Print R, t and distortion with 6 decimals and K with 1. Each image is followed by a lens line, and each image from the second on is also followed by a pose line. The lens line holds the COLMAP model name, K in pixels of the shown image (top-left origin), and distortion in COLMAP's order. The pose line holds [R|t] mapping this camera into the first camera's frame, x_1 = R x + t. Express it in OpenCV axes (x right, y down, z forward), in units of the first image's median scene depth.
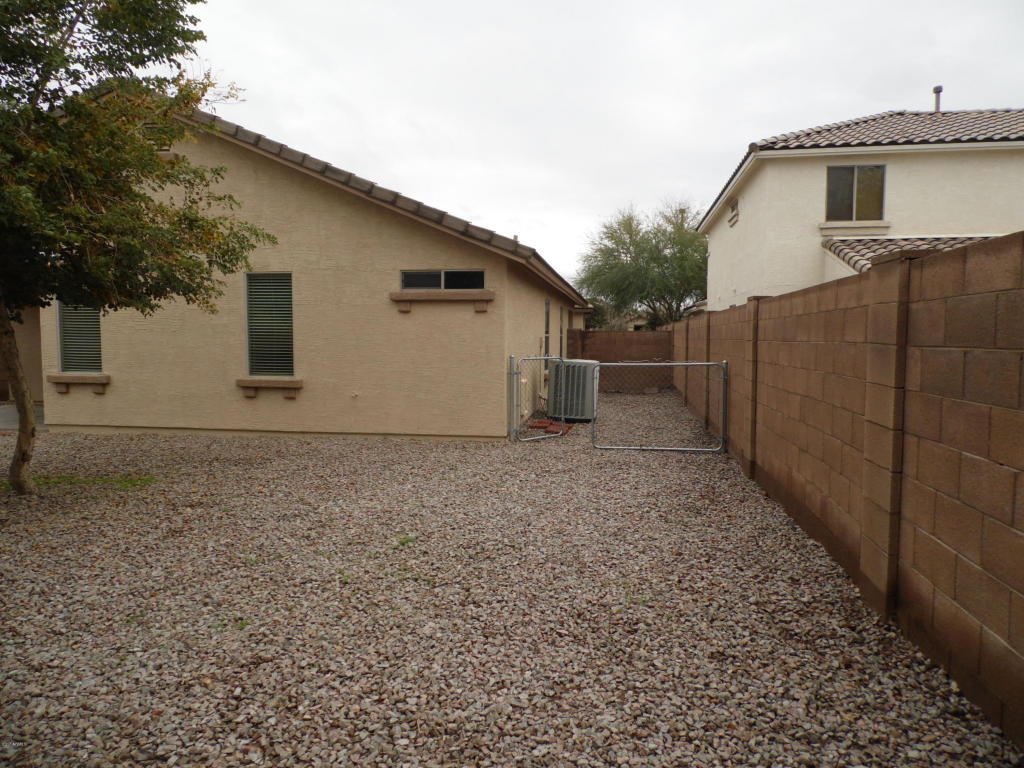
lens RADIAL K [[685.9, 0, 516.3], [0, 685.9, 385.2], [0, 0, 1]] dist [0.000988, -0.000721]
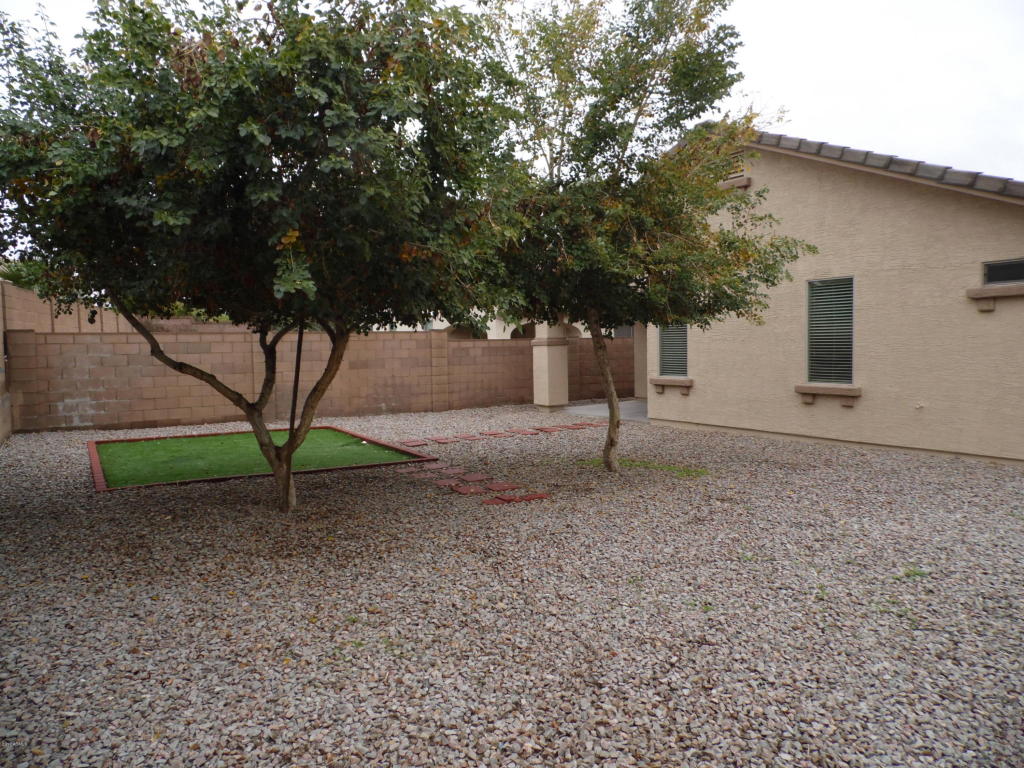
lens RADIAL K [[685.9, 0, 513.7], [0, 685.9, 378.9], [0, 0, 1]] dist [0.000988, -0.000721]
pose [[0.655163, 0.018094, -0.755271, 0.159030], [-0.027054, 0.999634, 0.000480, -0.013312], [0.755003, 0.020119, 0.655412, 0.010599]]
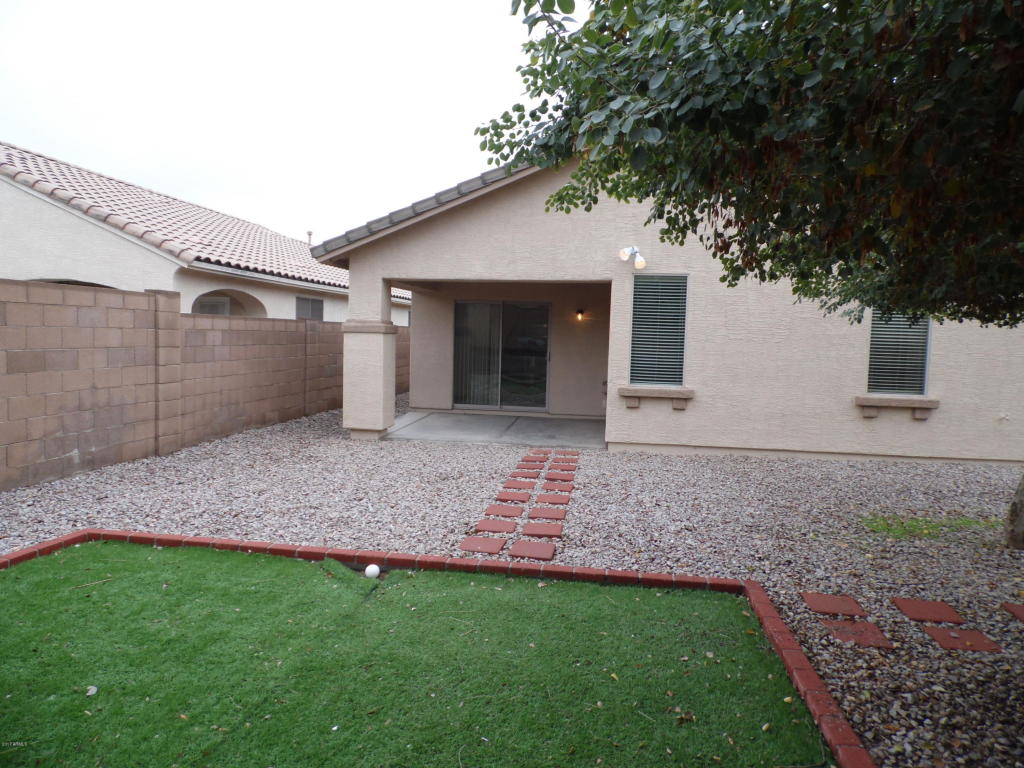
lens RADIAL K [[685.9, 0, 510.7], [0, 685.9, 390.7], [0, 0, 1]] dist [0.000988, -0.000721]
pose [[0.999602, 0.018745, 0.021087, -1.520113], [-0.018960, 0.999770, 0.010031, -0.030014], [-0.020894, -0.010427, 0.999727, 0.188349]]
